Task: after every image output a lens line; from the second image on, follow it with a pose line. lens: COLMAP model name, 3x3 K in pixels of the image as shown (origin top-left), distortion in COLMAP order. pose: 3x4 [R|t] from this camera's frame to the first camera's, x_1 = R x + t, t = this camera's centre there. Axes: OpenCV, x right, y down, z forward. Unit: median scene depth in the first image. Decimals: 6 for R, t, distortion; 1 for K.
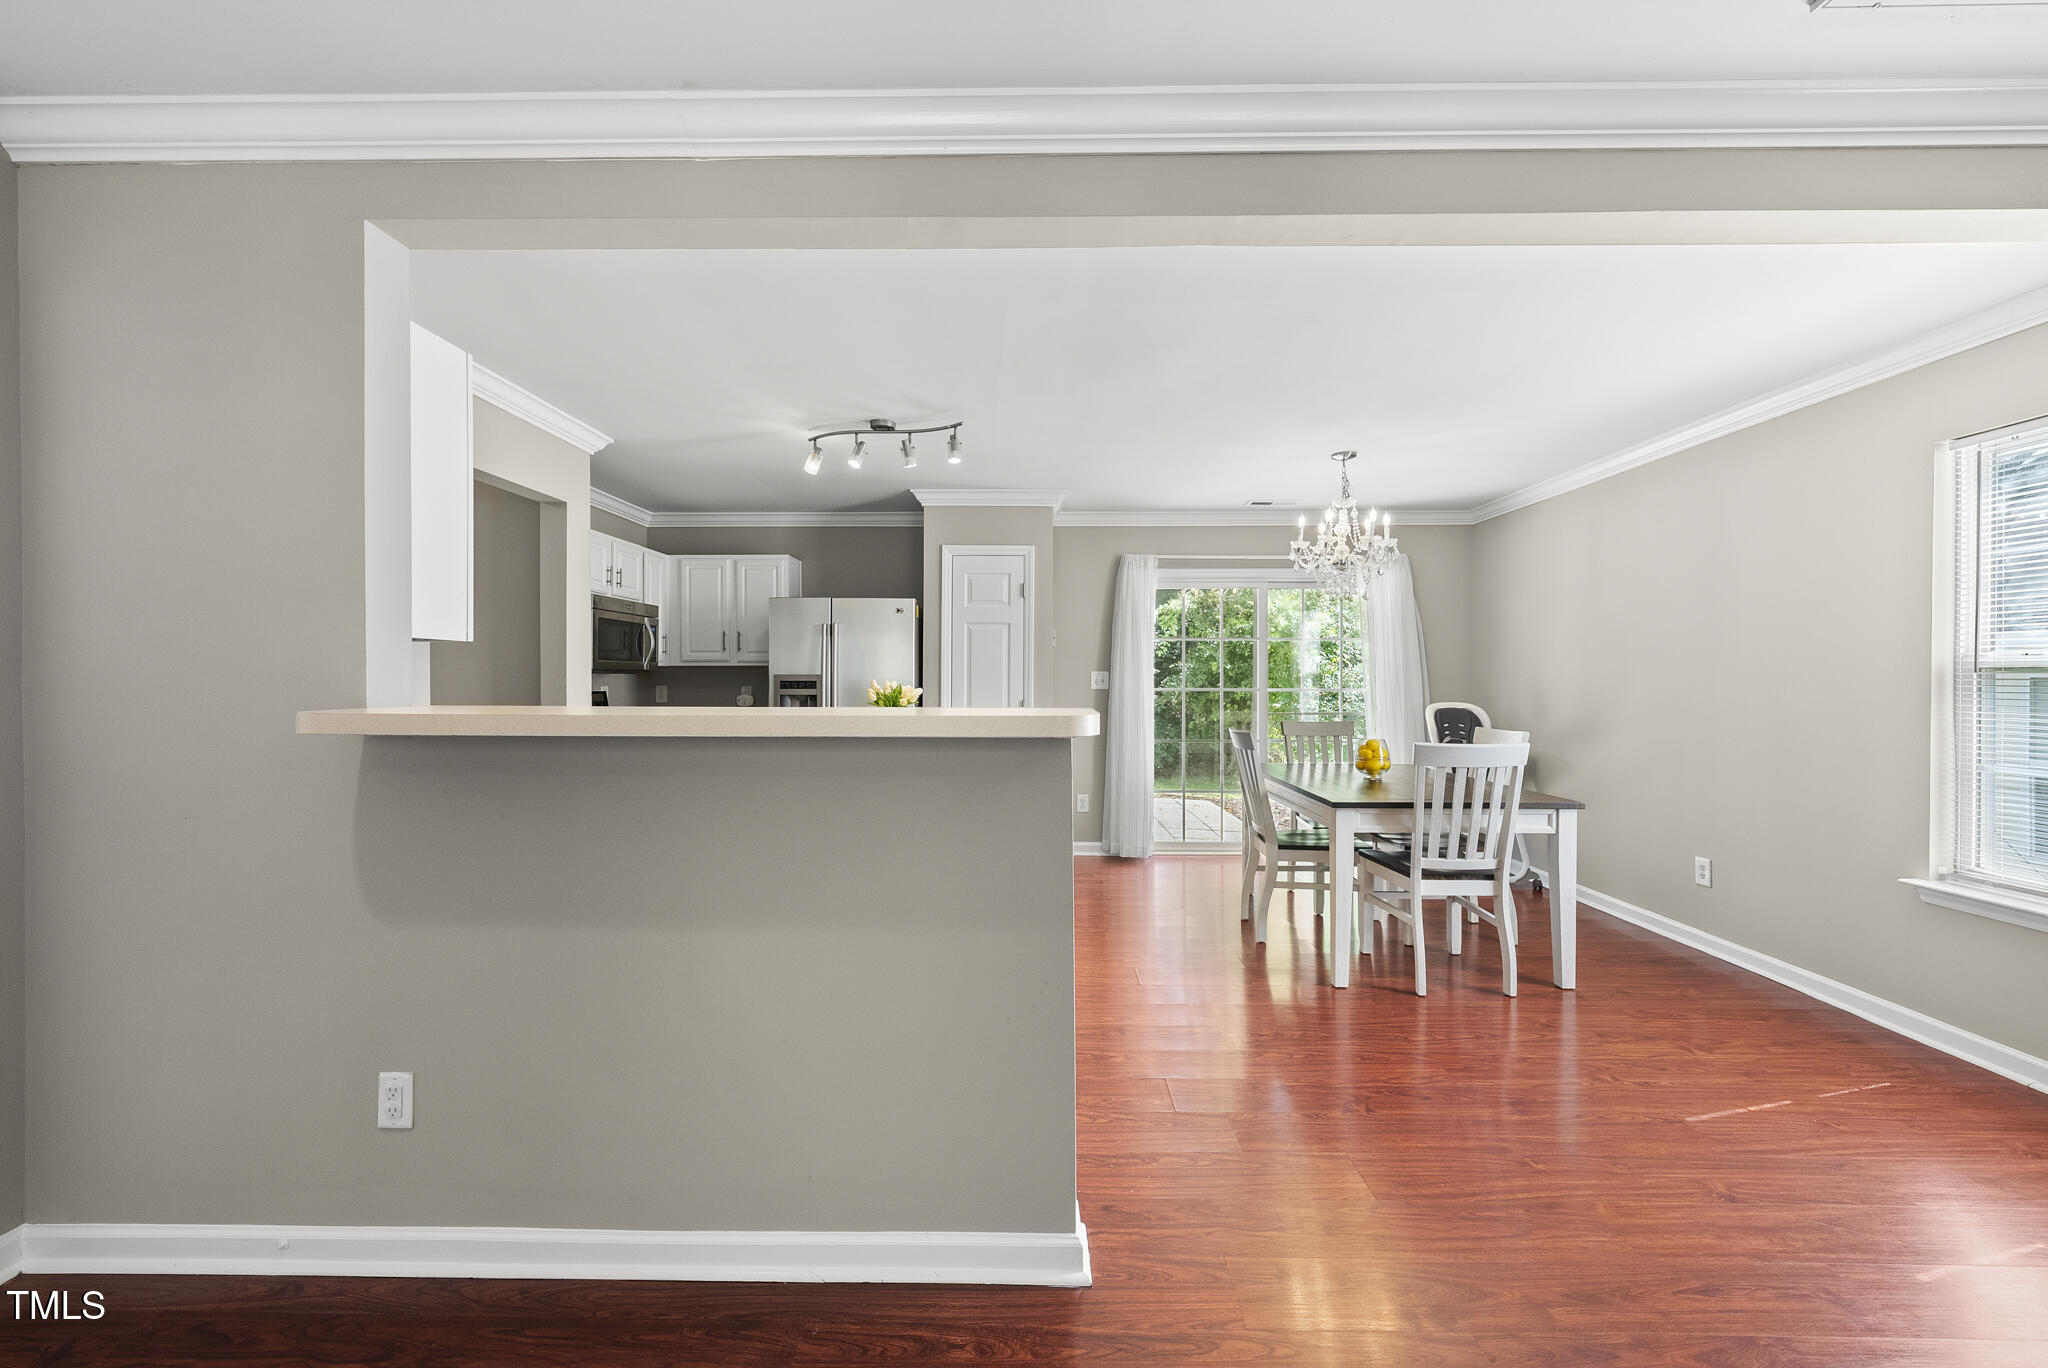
lens RADIAL K [[791.5, 0, 1021.2], [0, 791.5, 678.2], [0, 0, 1]] dist [0.000944, 0.000302]
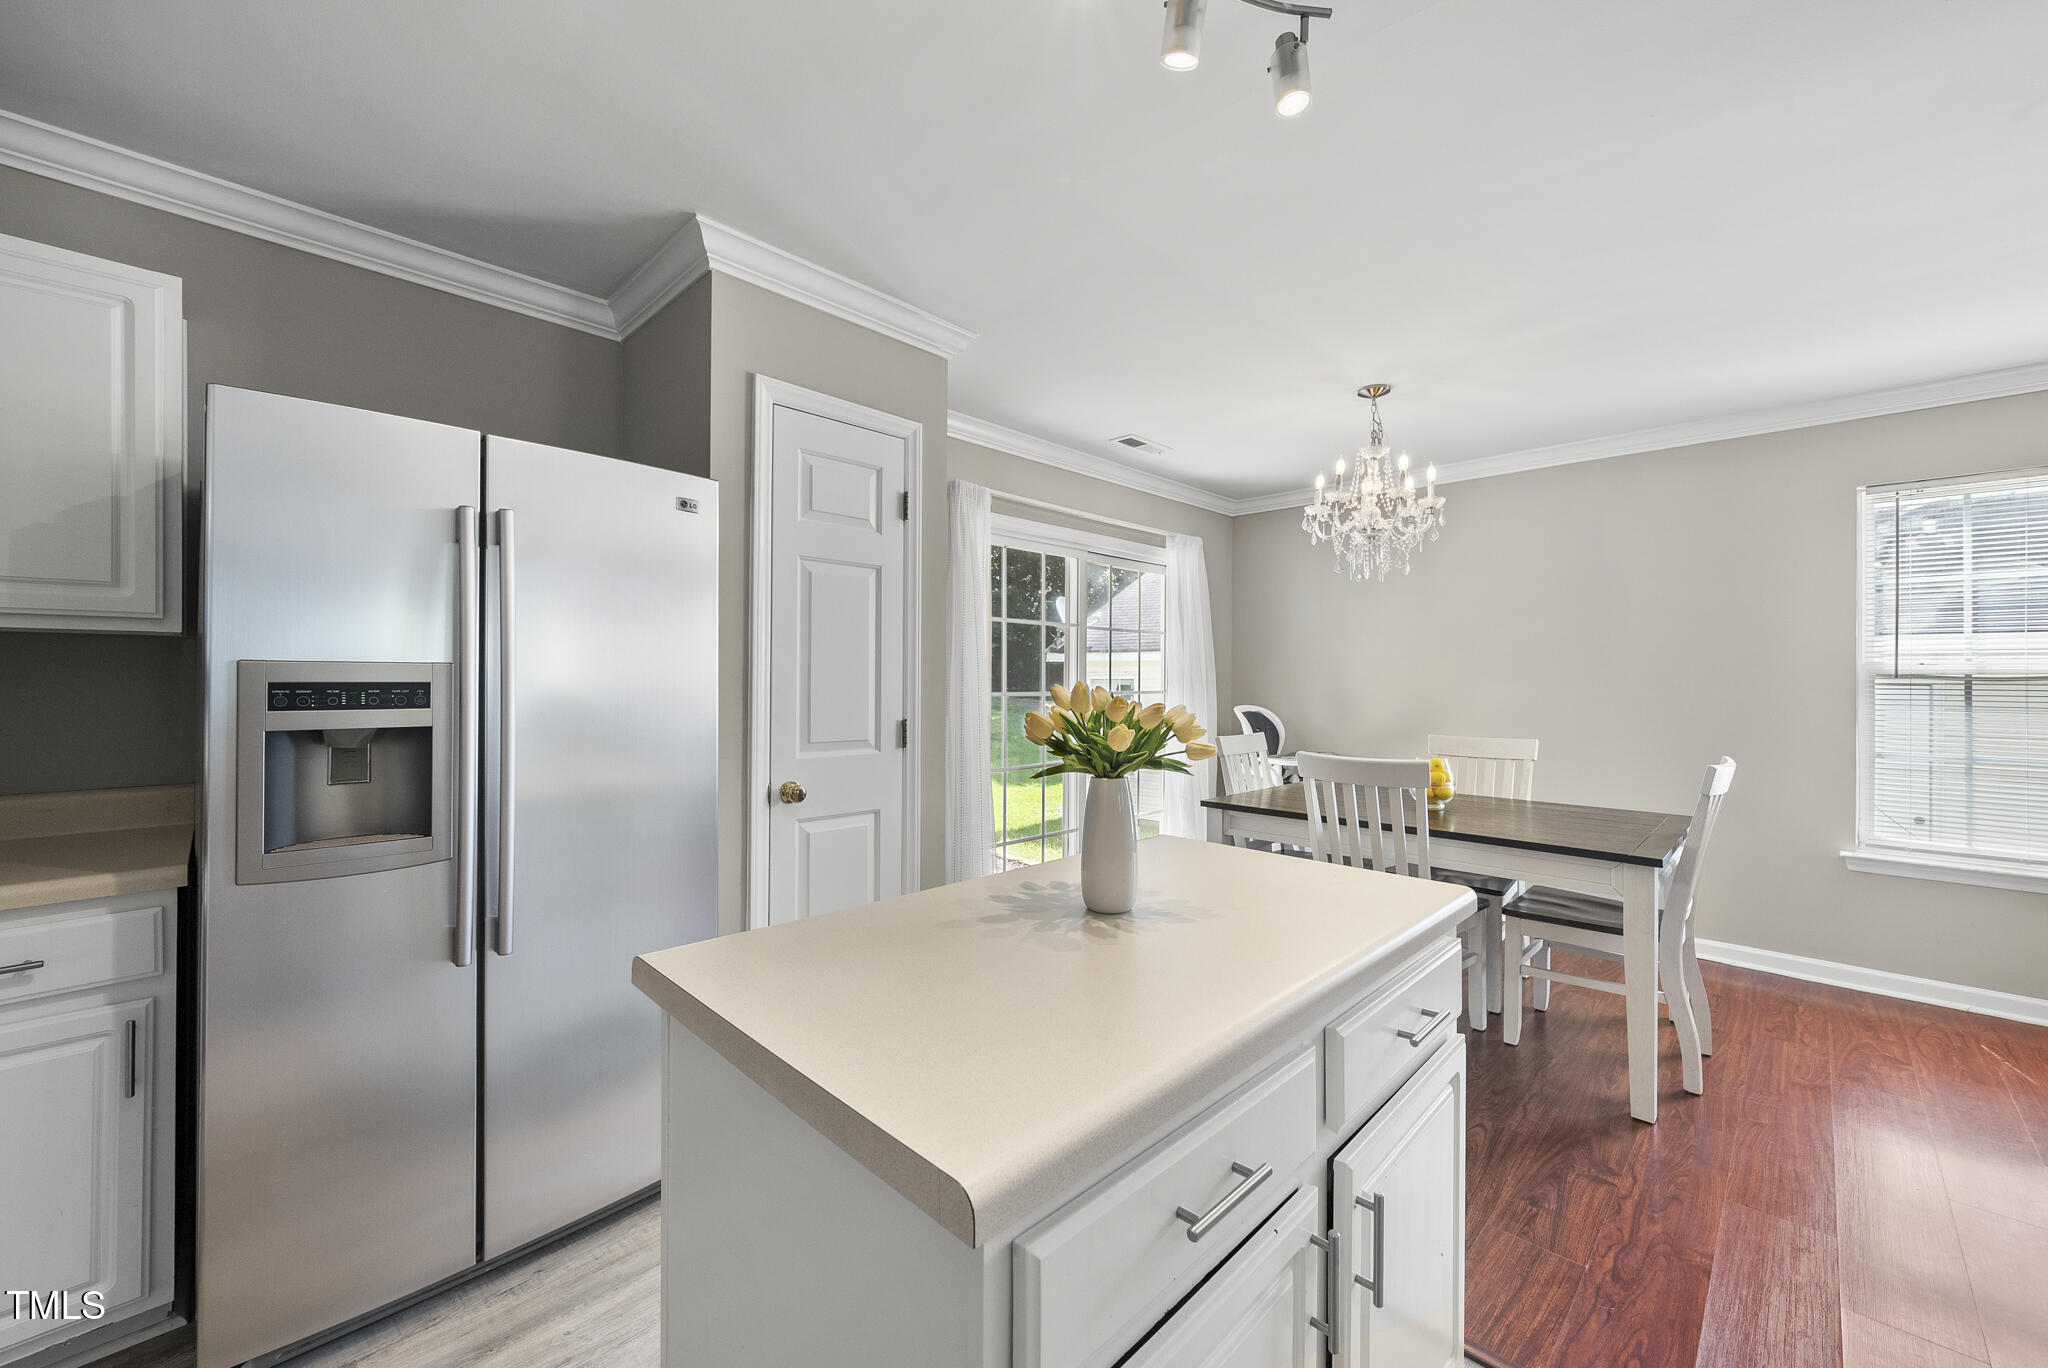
lens RADIAL K [[791.5, 0, 1026.6], [0, 791.5, 673.3], [0, 0, 1]] dist [0.000944, 0.000302]
pose [[0.688031, 0.007247, 0.725646, -0.315566], [-0.004817, 0.999974, -0.005419, -0.000134], [-0.725666, 0.000233, 0.688047, 0.590176]]
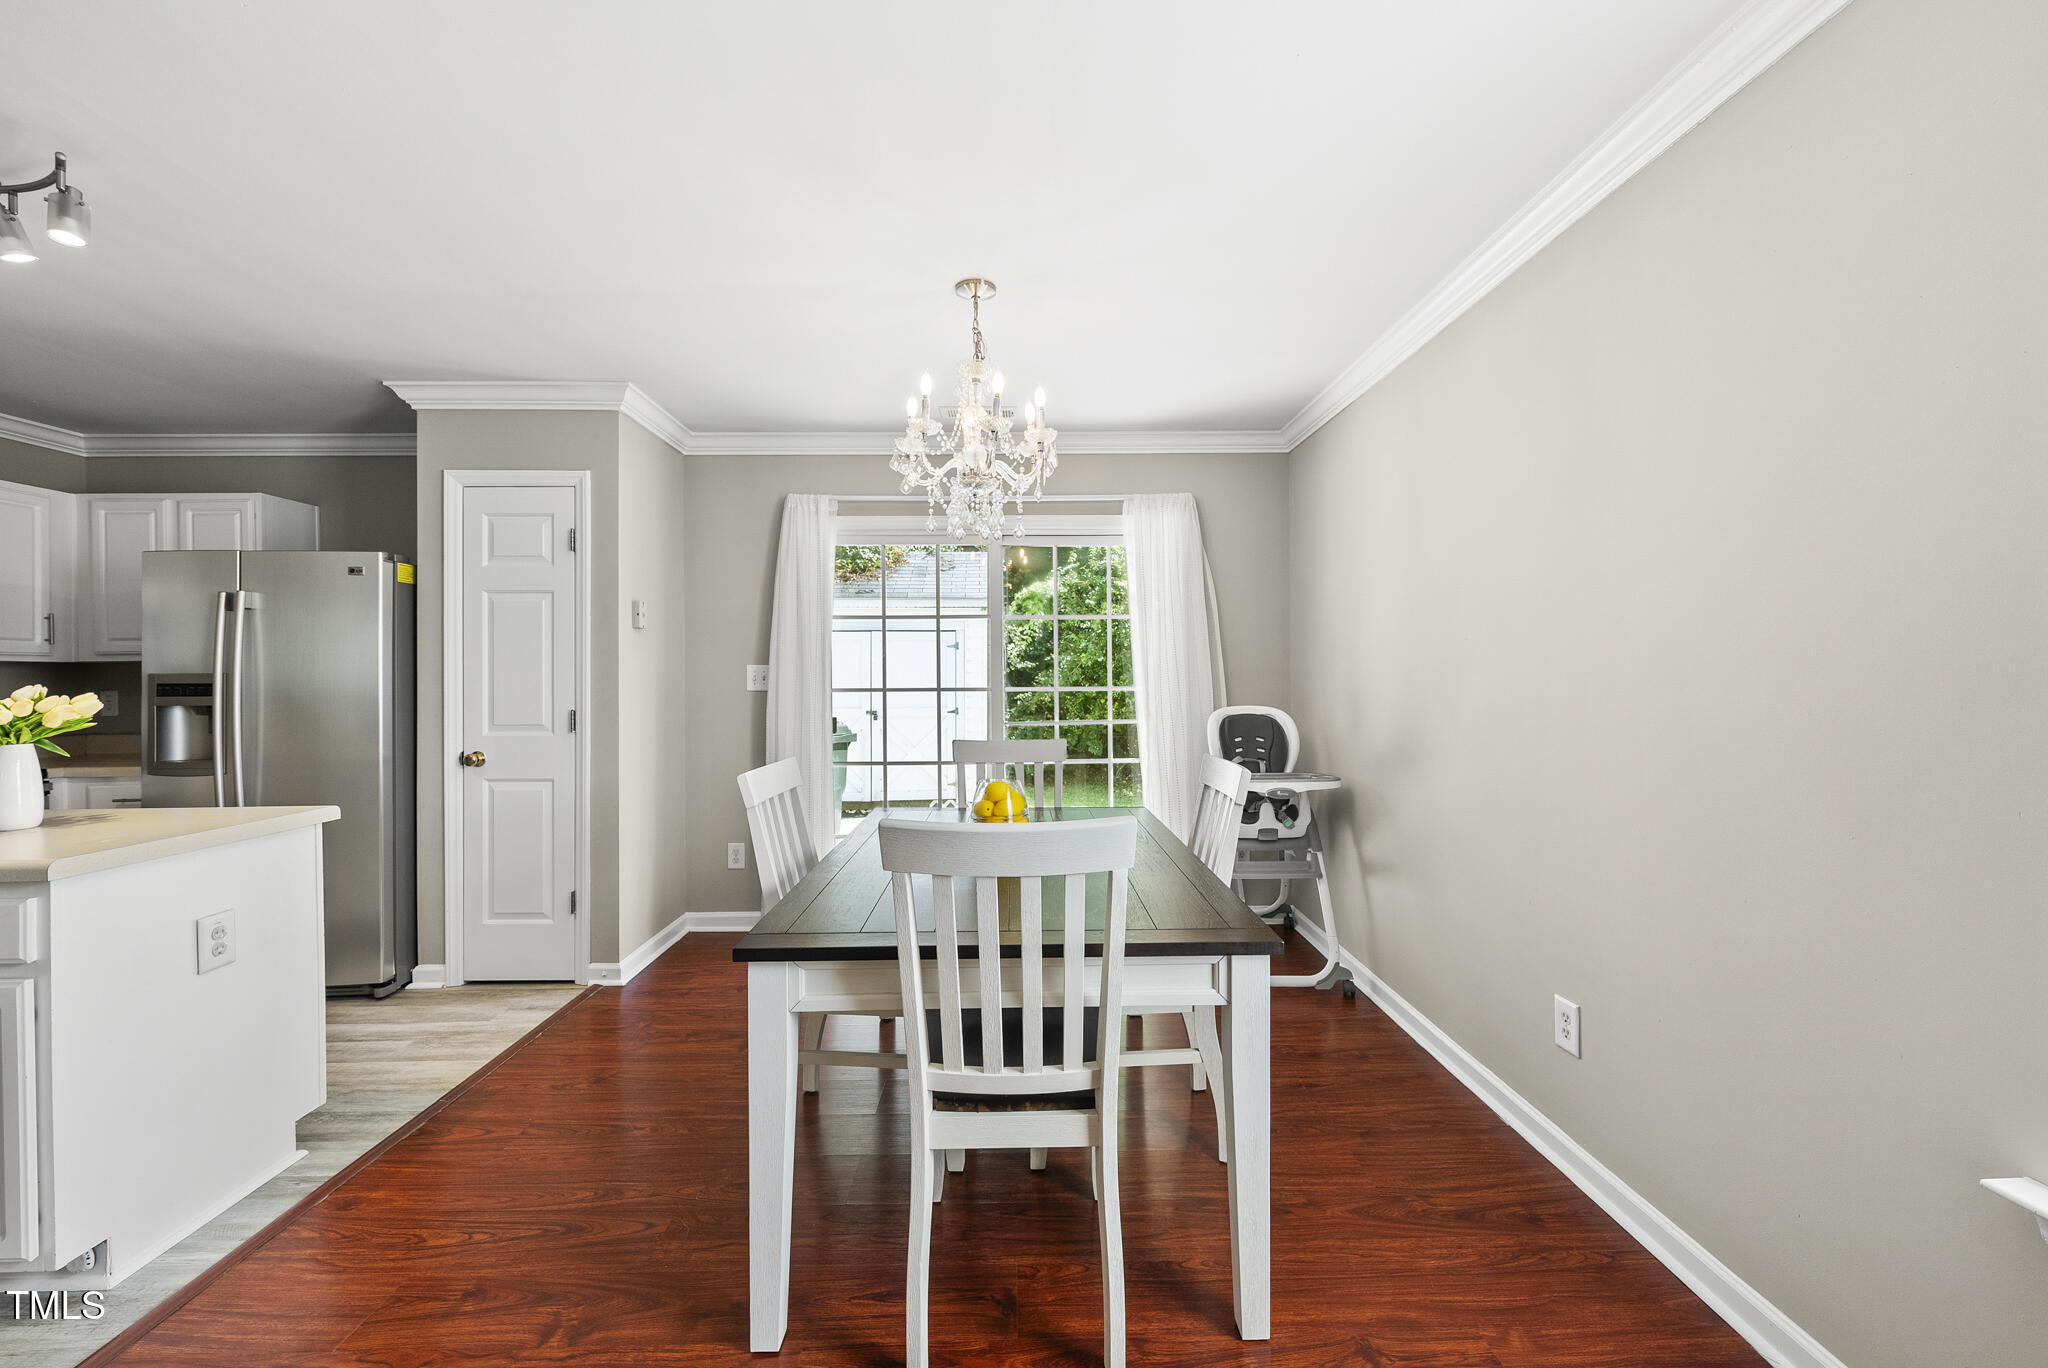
lens RADIAL K [[791.5, 0, 1019.2], [0, 791.5, 669.3], [0, 0, 1]] dist [0.000944, 0.000302]
pose [[0.999427, -0.008292, 0.032806, 0.345173], [0.008514, 0.999942, -0.006626, 0.001658], [-0.032750, 0.006901, 0.999440, 0.344552]]
